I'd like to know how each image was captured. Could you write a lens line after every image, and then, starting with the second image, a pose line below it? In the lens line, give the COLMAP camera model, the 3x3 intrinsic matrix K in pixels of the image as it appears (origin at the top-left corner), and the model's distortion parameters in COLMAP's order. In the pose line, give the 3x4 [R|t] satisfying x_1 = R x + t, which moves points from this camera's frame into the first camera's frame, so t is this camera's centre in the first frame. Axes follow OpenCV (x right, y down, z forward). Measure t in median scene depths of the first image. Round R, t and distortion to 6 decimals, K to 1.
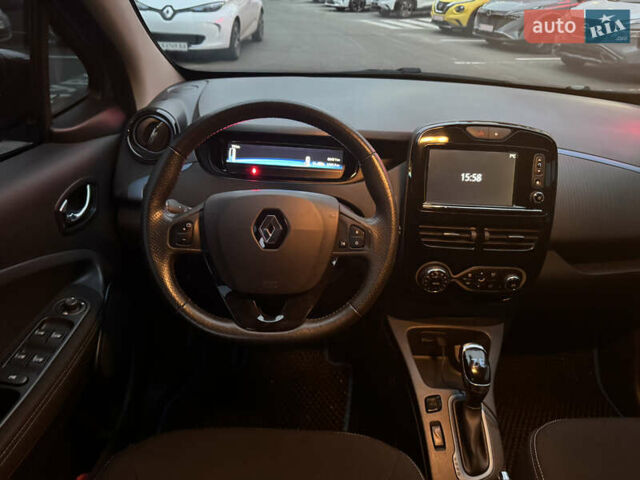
lens RADIAL K [[456.8, 0, 315.2], [0, 456.8, 236.7], [0, 0, 1]] dist [0.026838, -0.054014]
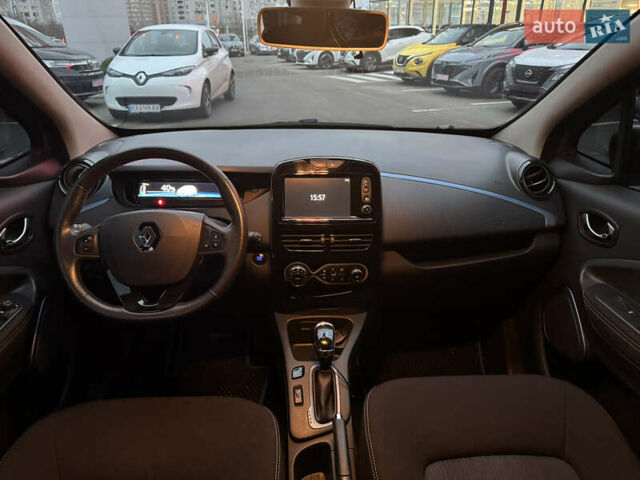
lens RADIAL K [[456.8, 0, 315.2], [0, 456.8, 236.7], [0, 0, 1]] dist [0.026838, -0.054014]
pose [[0.998058, -0.055744, 0.027813, 0.250363], [0.058348, 0.992884, -0.103814, 0.106347], [-0.021828, 0.105235, 0.994208, -0.265831]]
